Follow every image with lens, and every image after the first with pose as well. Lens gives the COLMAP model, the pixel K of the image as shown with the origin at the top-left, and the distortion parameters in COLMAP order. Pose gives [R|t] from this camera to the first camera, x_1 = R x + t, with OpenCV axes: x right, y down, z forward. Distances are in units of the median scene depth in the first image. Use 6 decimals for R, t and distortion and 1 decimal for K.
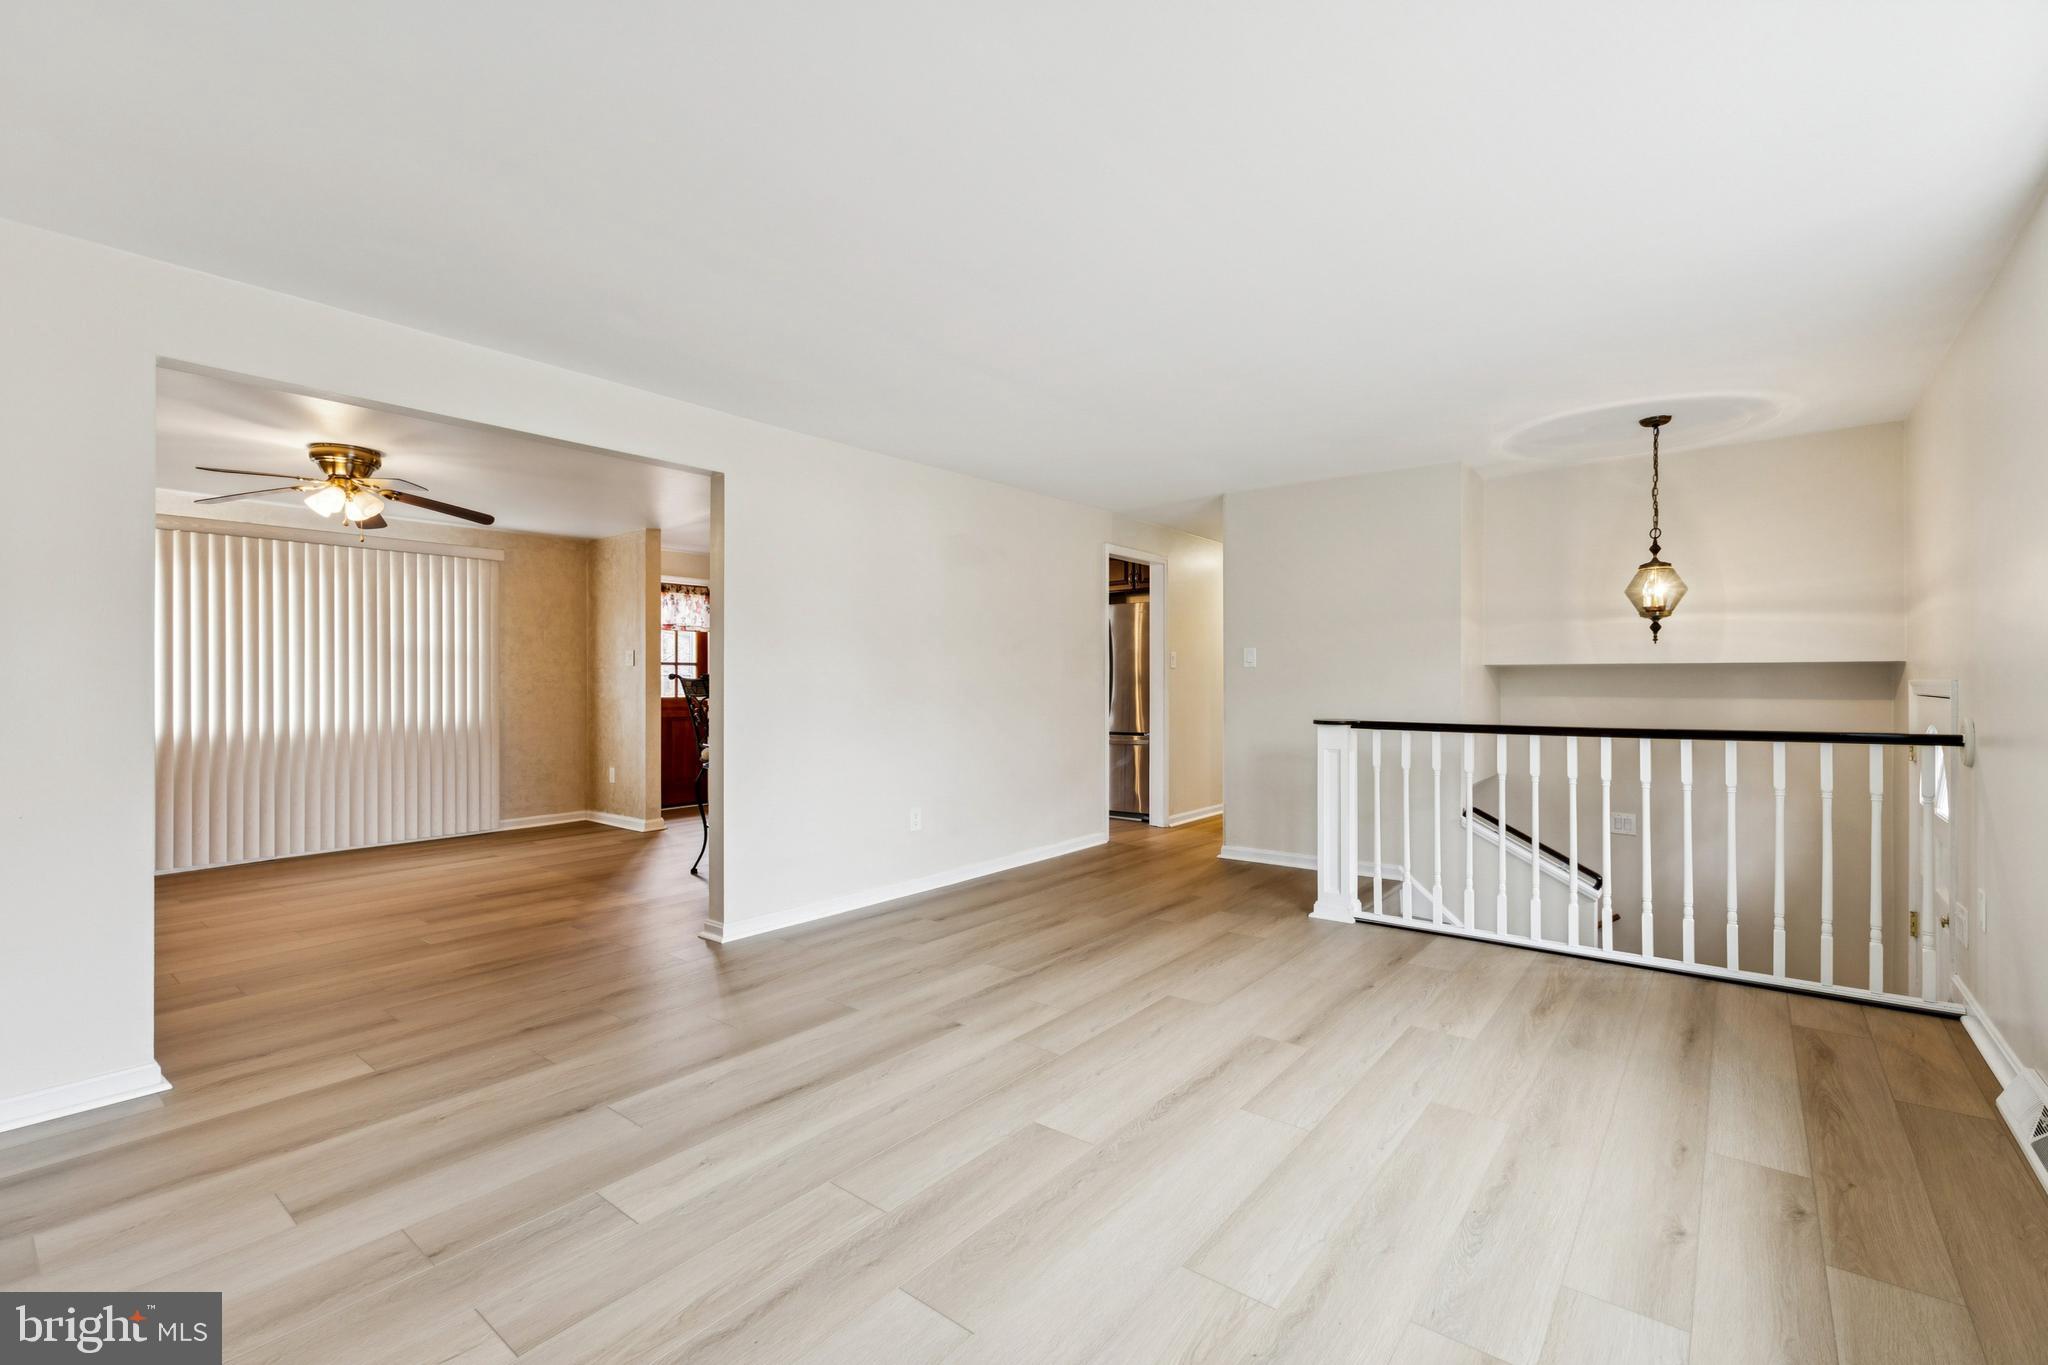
lens RADIAL K [[895.9, 0, 1021.8], [0, 895.9, 677.3], [0, 0, 1]] dist [0.019542, -0.002310]
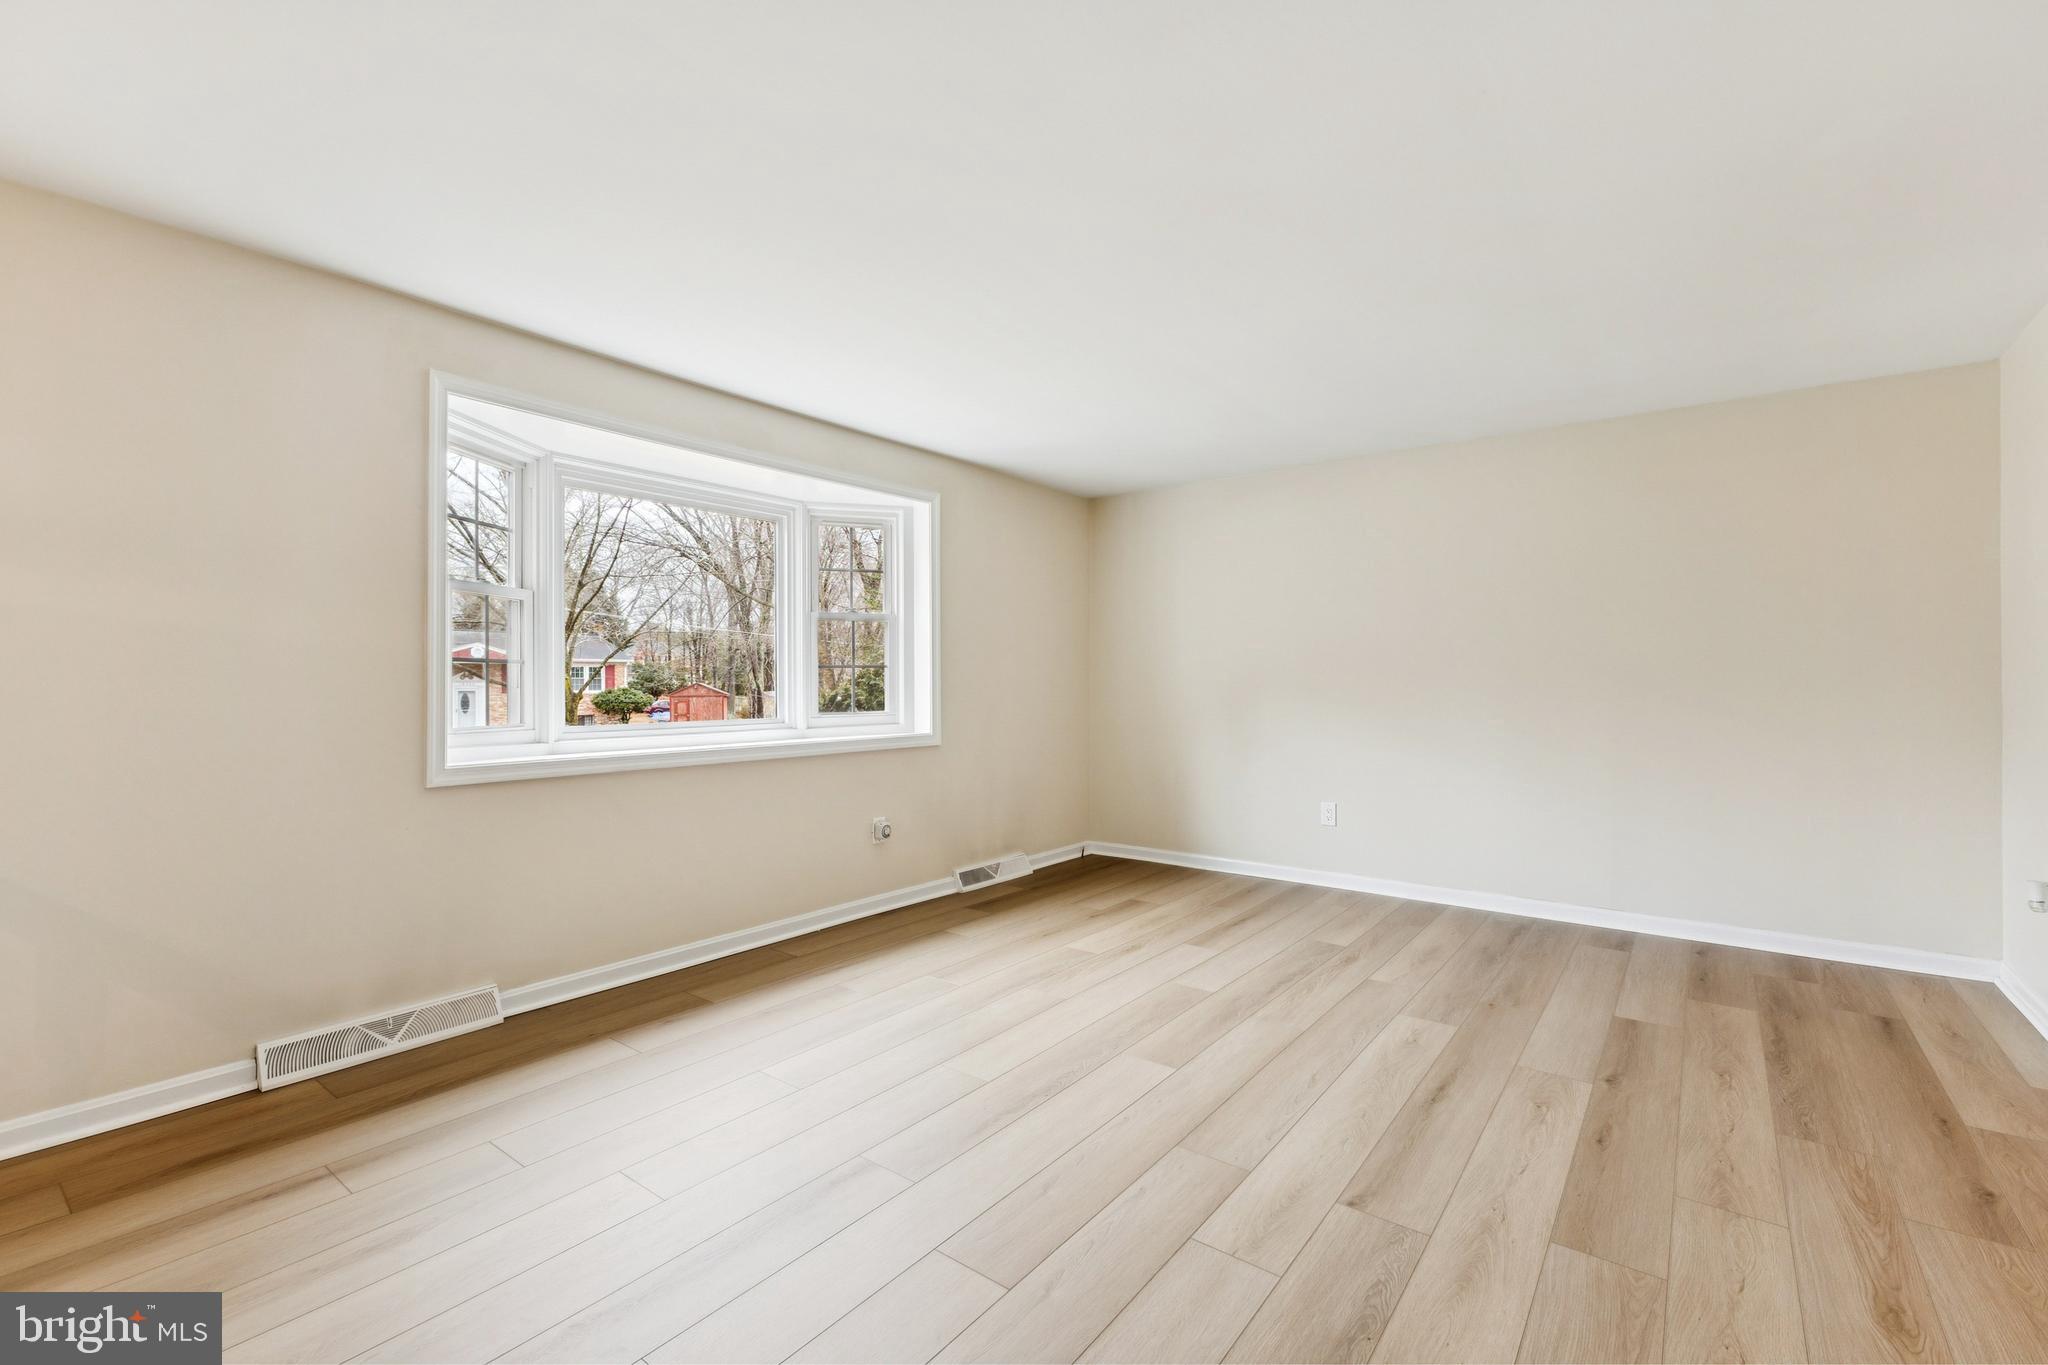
lens RADIAL K [[895.9, 0, 1023.0], [0, 895.9, 685.6], [0, 0, 1]] dist [0.019542, -0.002310]
pose [[-0.999759, 0.005016, -0.021365, 0.236130], [0.005135, 0.999972, -0.005501, 0.017968], [0.021337, -0.005609, -0.999757, 2.182793]]
